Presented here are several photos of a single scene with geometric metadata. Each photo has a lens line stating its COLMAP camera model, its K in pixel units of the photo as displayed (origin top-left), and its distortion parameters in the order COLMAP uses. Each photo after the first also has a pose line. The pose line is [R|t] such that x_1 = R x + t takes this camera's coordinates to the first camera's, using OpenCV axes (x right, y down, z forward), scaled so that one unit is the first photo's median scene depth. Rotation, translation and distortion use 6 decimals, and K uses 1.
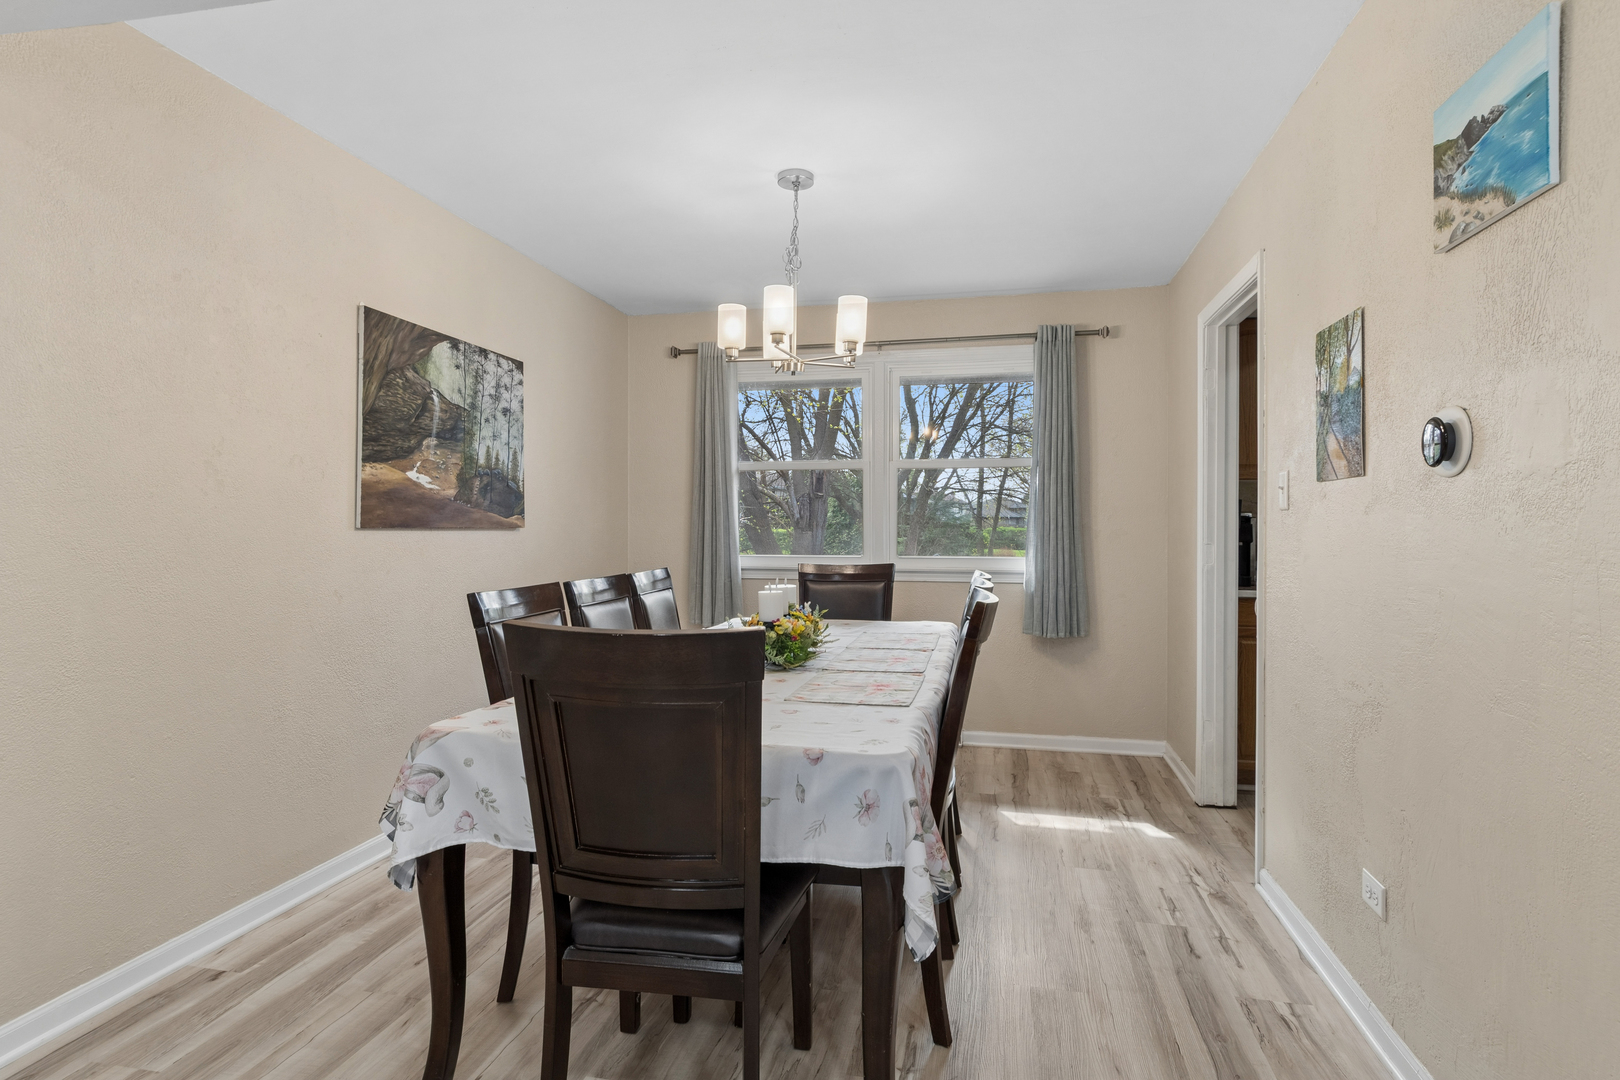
lens RADIAL K [[848.1, 0, 806.3], [0, 848.1, 536.1], [0, 0, 1]] dist [0.002210, 0.000406]
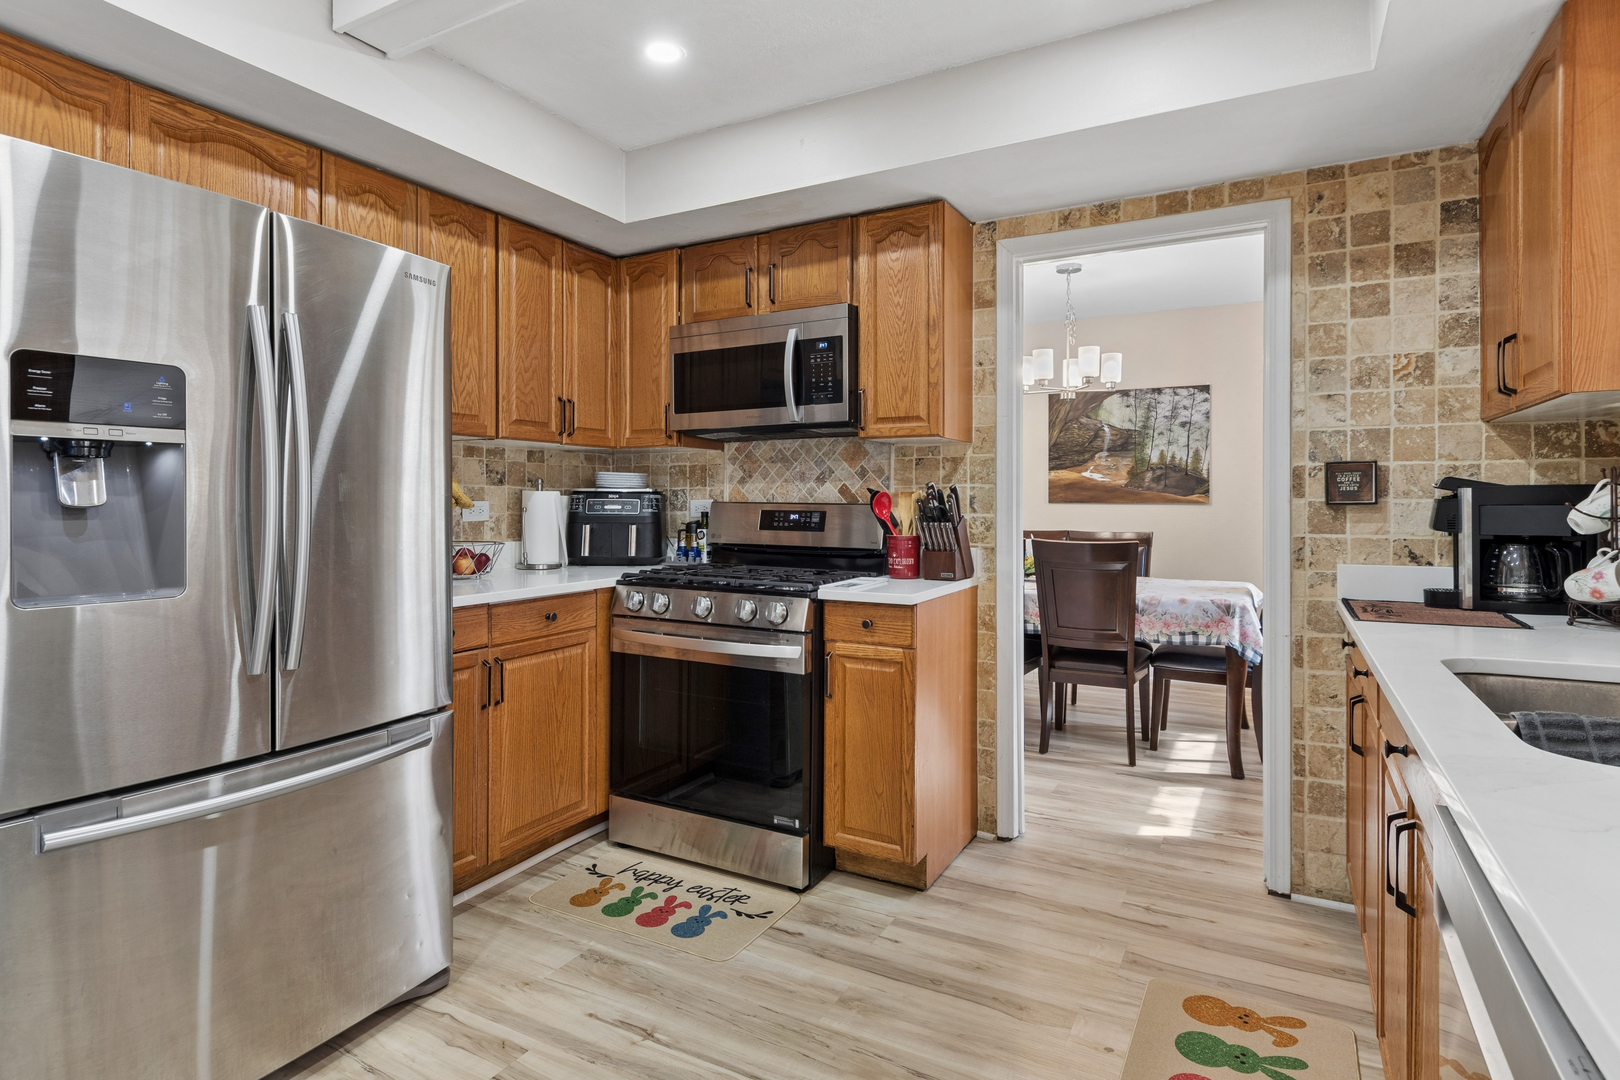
lens RADIAL K [[848.1, 0, 786.0], [0, 848.1, 495.7], [0, 0, 1]] dist [0.002210, 0.000406]
pose [[-0.280647, 0.000405, -0.959811, 1.358430], [-0.007839, 0.999966, 0.002714, -0.023312], [0.959779, 0.008285, -0.280635, 0.816993]]
